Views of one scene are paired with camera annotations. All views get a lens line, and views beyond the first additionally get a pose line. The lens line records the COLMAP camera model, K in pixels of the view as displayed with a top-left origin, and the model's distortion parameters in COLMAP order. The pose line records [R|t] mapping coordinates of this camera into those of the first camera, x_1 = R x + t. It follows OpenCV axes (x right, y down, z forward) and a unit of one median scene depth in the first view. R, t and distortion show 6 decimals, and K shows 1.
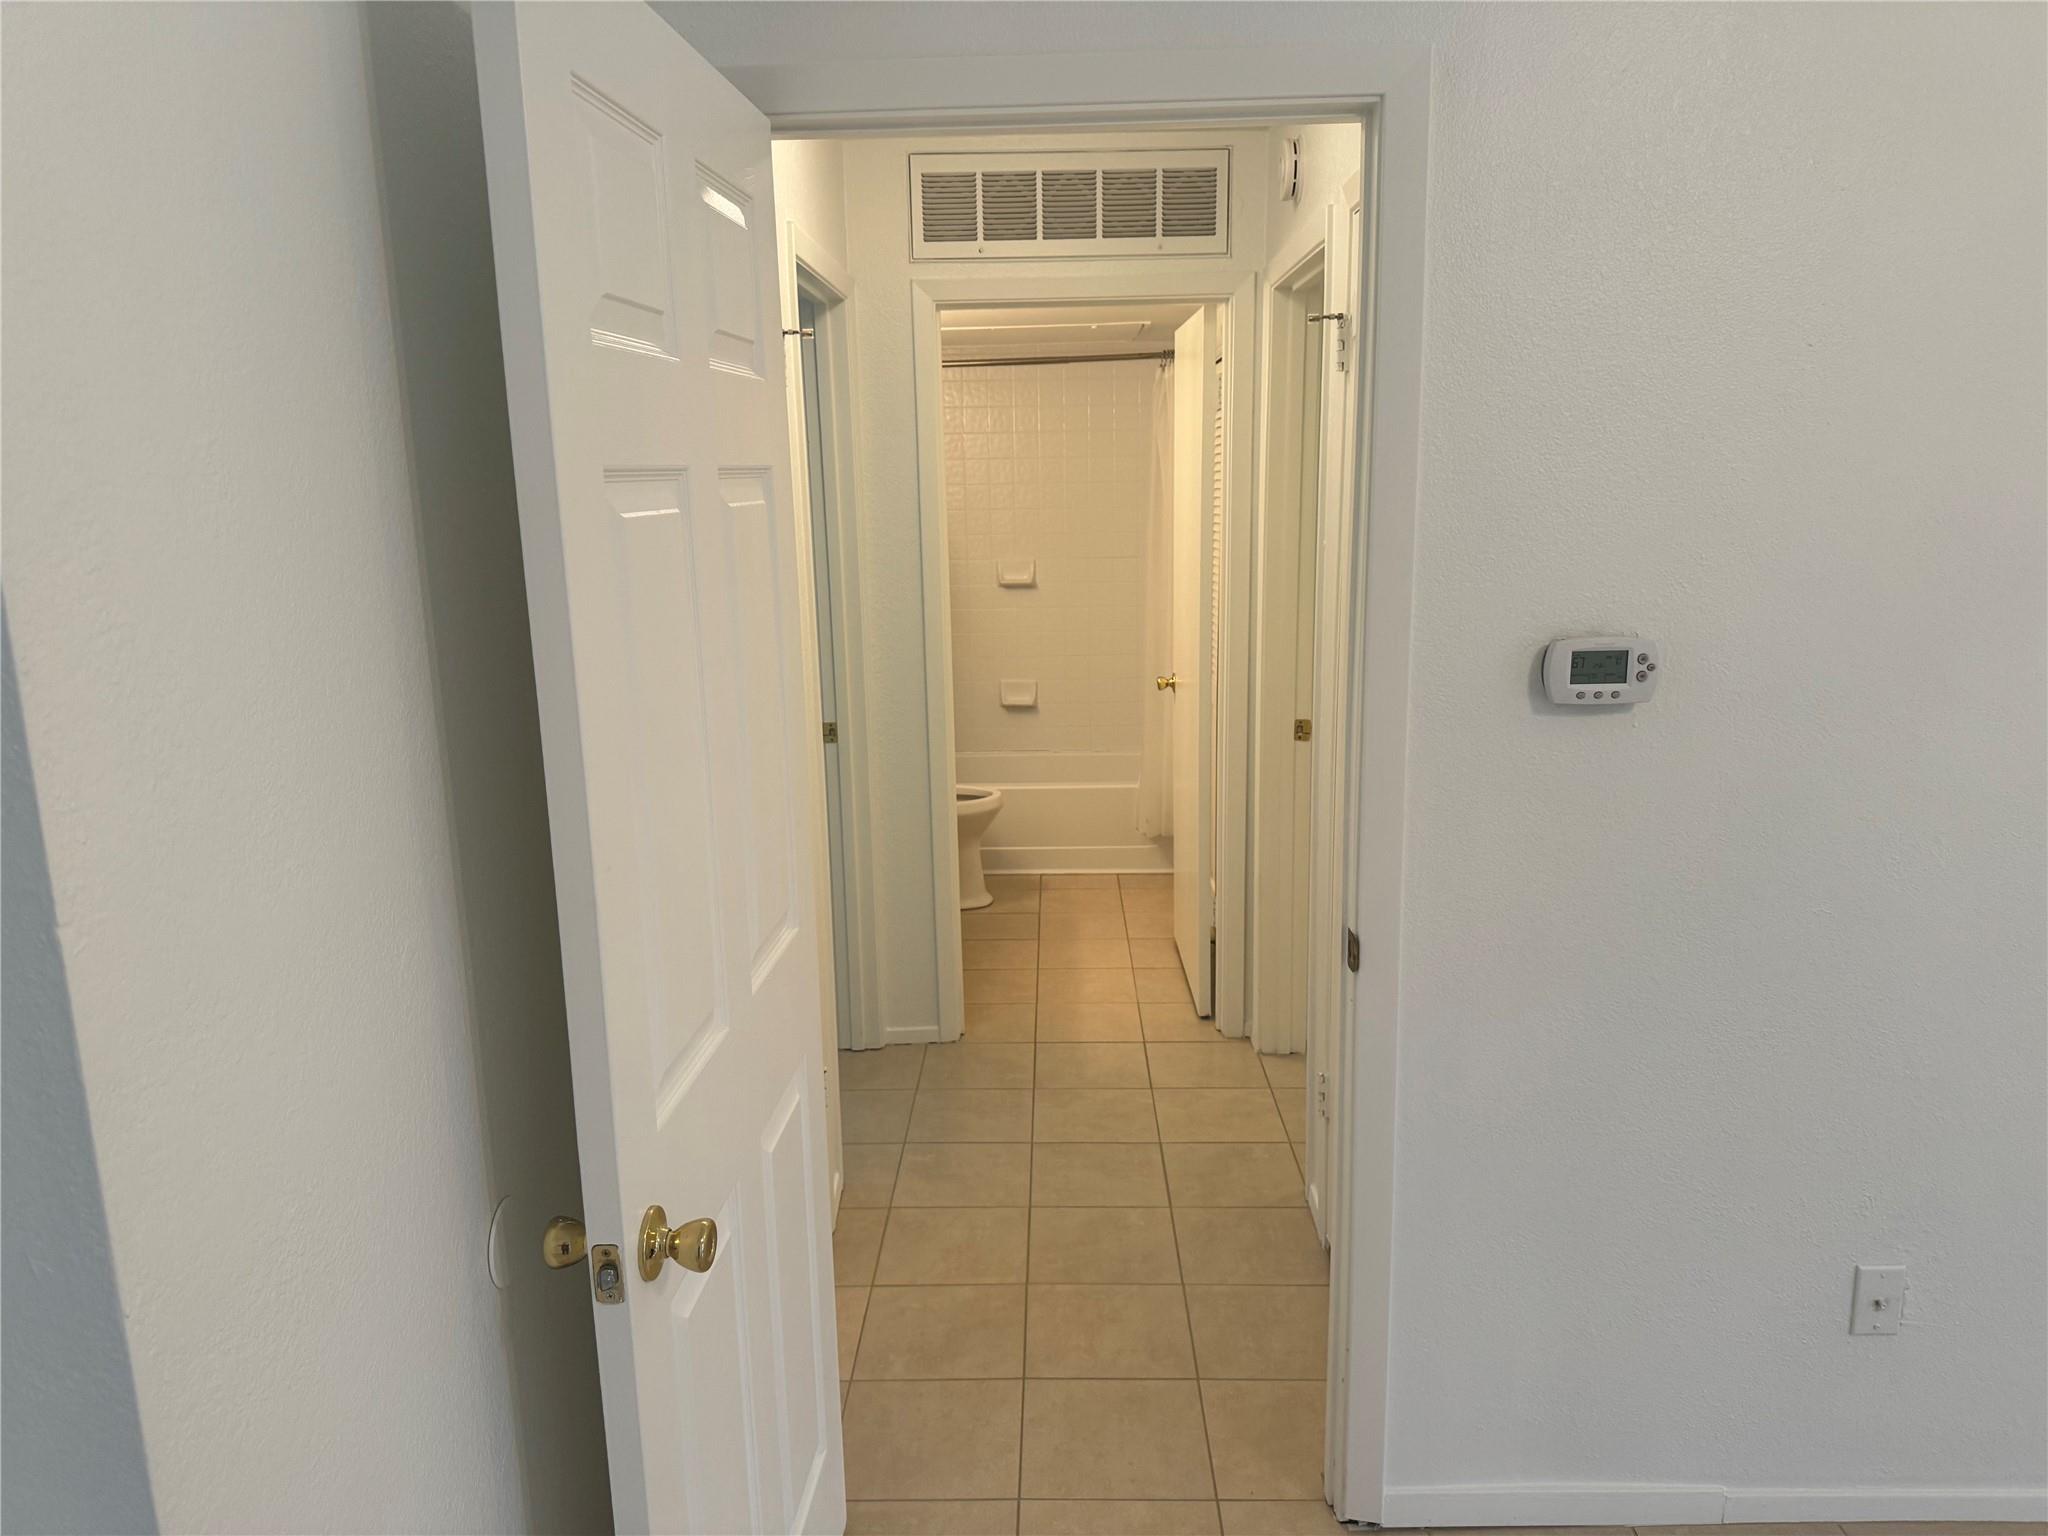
lens RADIAL K [[1412.3, 0, 1034.0], [0, 1412.3, 777.3], [0, 0, 1]] dist [0.029969, -0.002836]
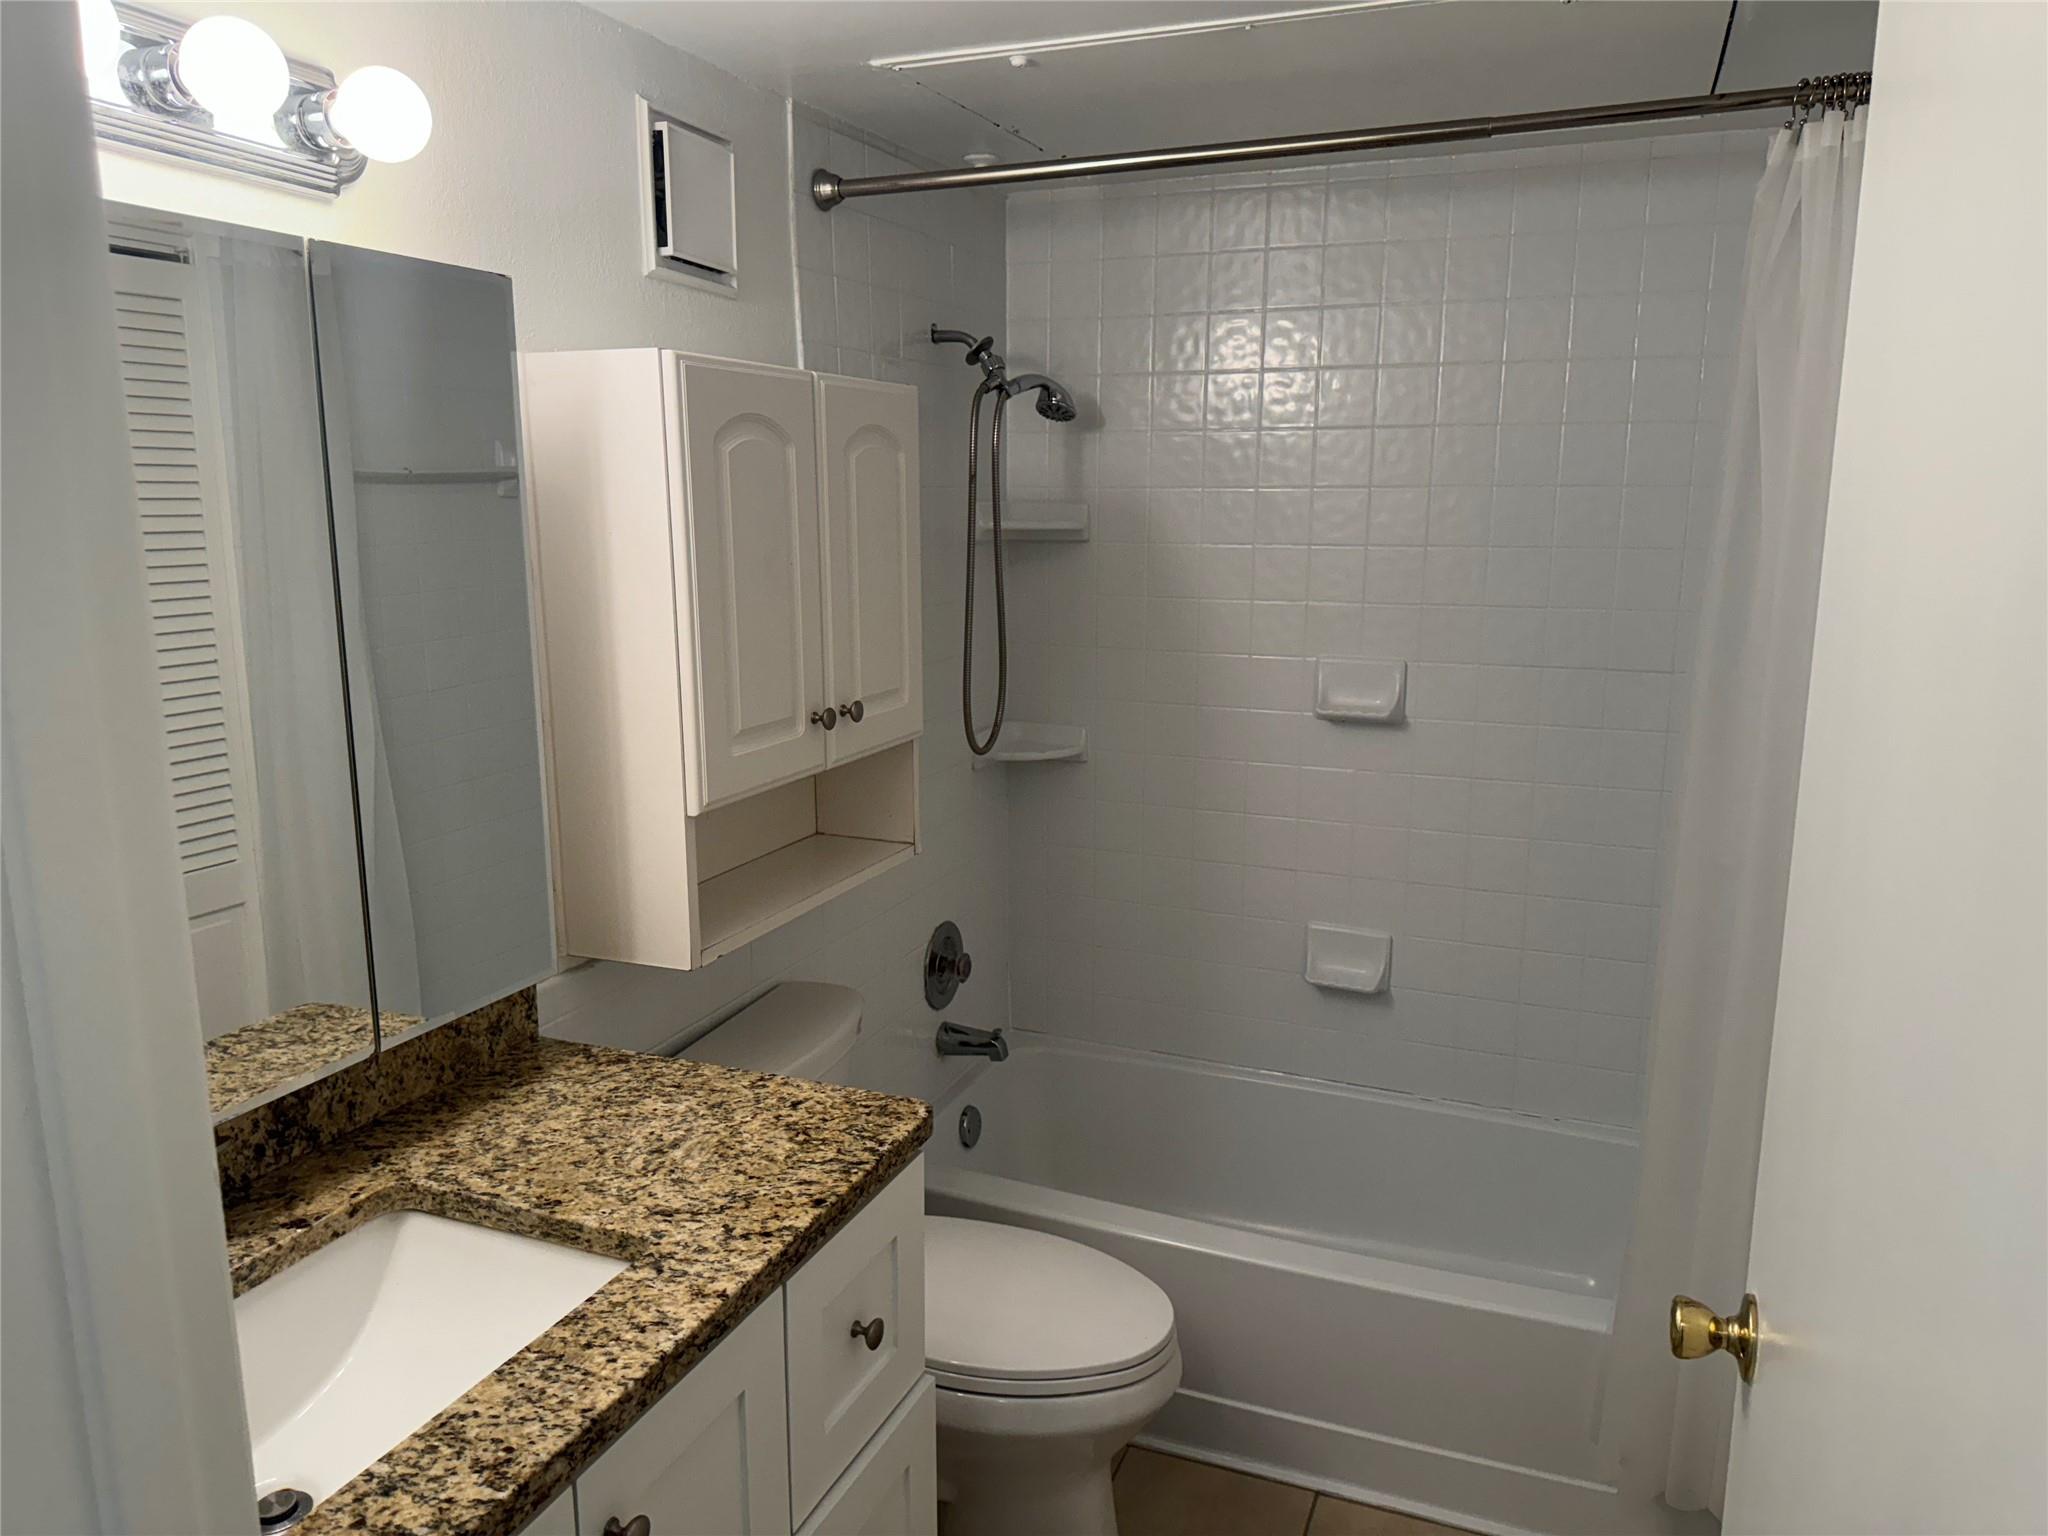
lens RADIAL K [[1412.3, 0, 1034.0], [0, 1412.3, 777.3], [0, 0, 1]] dist [0.029969, -0.002836]
pose [[0.933233, 0.083750, -0.349374, 0.048210], [-0.085132, 0.996304, 0.011429, -0.114593], [0.349040, 0.019077, 0.936914, 0.557601]]
